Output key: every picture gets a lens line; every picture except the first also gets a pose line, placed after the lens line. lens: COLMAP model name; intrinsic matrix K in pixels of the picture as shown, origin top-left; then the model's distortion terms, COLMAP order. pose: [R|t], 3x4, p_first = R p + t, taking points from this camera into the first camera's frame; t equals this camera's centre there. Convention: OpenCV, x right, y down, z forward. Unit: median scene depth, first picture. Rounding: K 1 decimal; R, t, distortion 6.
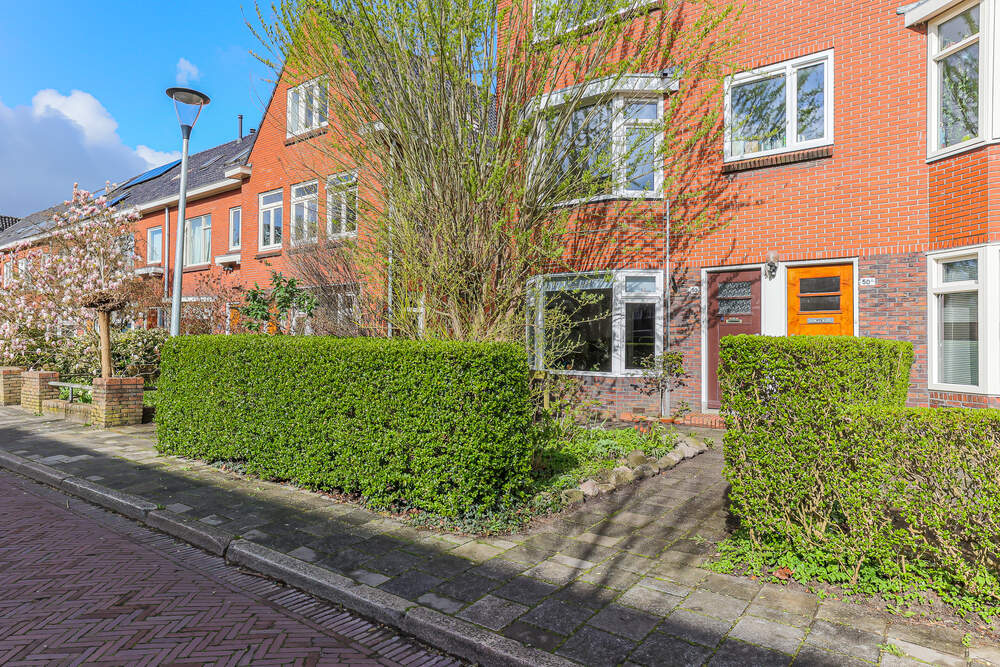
lens RADIAL K [[607.1, 0, 500.0], [0, 607.1, 333.5], [0, 0, 1]] dist [0.002519, 0.000283]
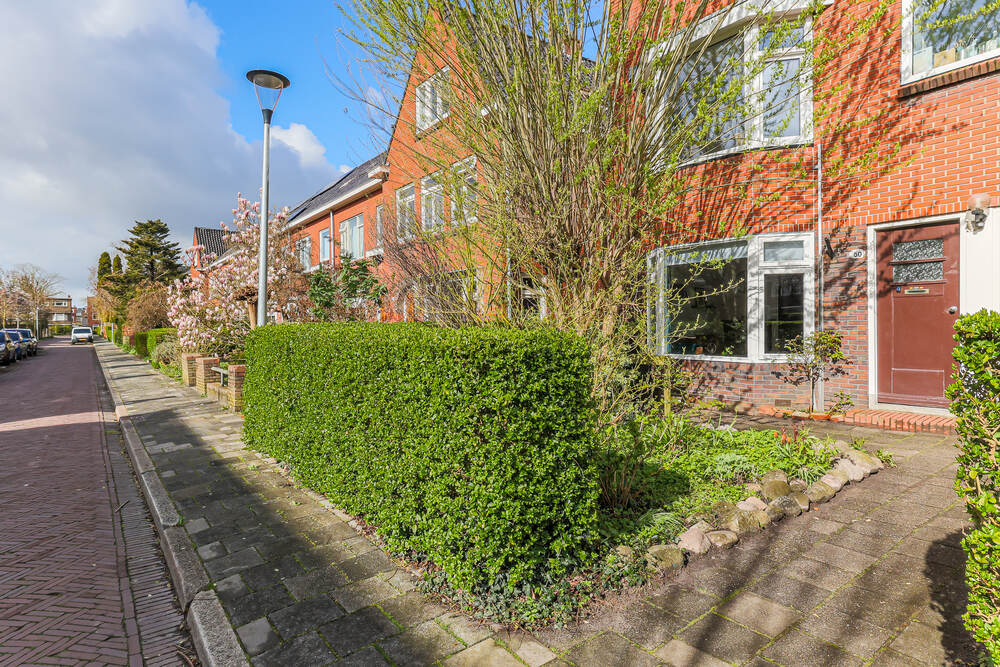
lens RADIAL K [[546.6, 0, 500.0], [0, 546.6, 333.5], [0, 0, 1]] dist [-0.016393, 0.016954]
pose [[0.965951, -0.016472, -0.258199, 0.064240], [0.025012, 0.999242, 0.029822, -0.000579], [0.257512, -0.035264, 0.965631, 0.239995]]
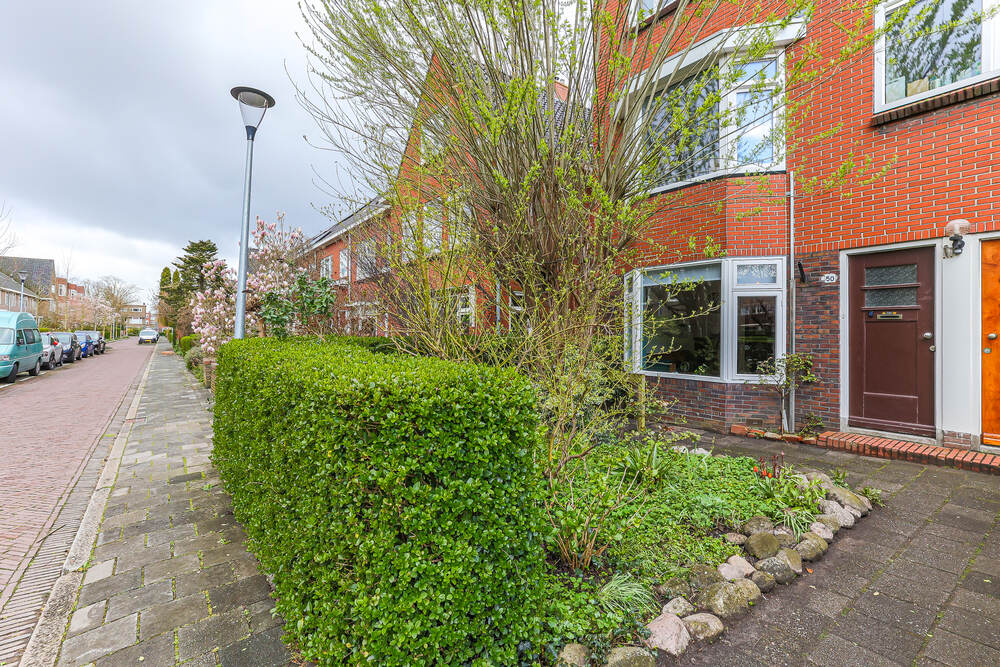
lens RADIAL K [[461.7, 0, 500.0], [0, 461.7, 333.5], [0, 0, 1]] dist [-0.022517, 0.008853]
pose [[0.964815, -0.003042, -0.262911, 0.072037], [0.006411, 0.999908, 0.011958, -0.011025], [0.262850, -0.013223, 0.964746, 0.381674]]
